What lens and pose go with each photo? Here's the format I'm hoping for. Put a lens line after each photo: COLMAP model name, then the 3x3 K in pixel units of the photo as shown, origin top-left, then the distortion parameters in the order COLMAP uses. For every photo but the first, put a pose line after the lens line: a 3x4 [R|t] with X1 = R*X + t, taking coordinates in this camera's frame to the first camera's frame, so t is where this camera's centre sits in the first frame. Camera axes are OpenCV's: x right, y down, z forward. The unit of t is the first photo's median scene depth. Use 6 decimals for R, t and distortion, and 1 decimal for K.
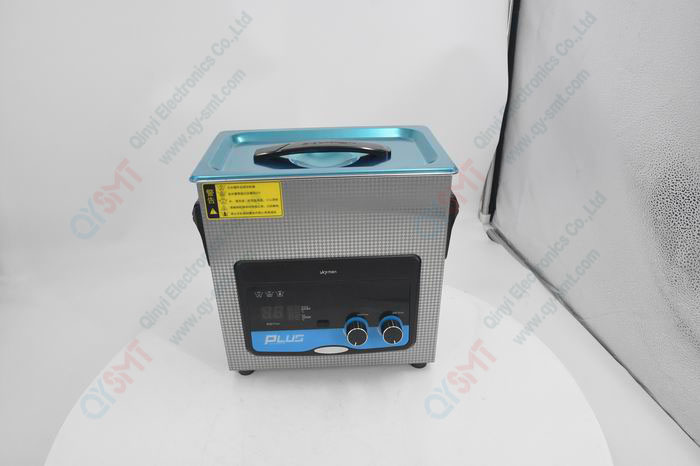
lens RADIAL K [[471.3, 0, 353.1], [0, 471.3, 227.1], [0, 0, 1]] dist [-0.077574, 0.013822]
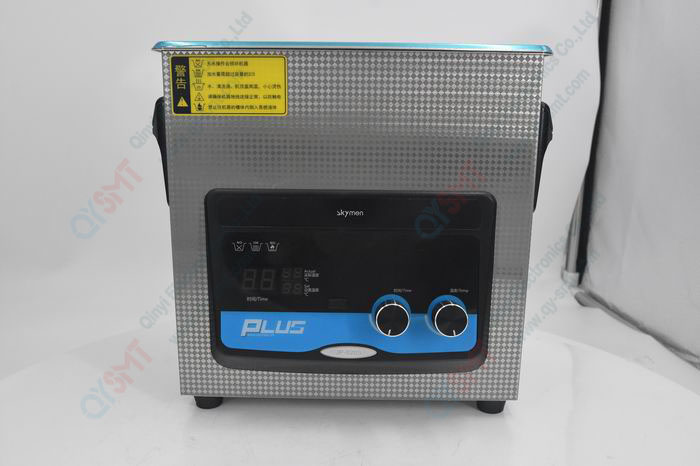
lens RADIAL K [[600.3, 0, 347.9], [0, 600.3, 229.0], [0, 0, 1]] dist [-0.018345, 0.007602]
pose [[0.997830, 0.034774, -0.055910, -0.009236], [-0.047523, 0.968099, -0.246021, 0.306433], [0.045571, 0.248144, 0.967651, 0.209626]]
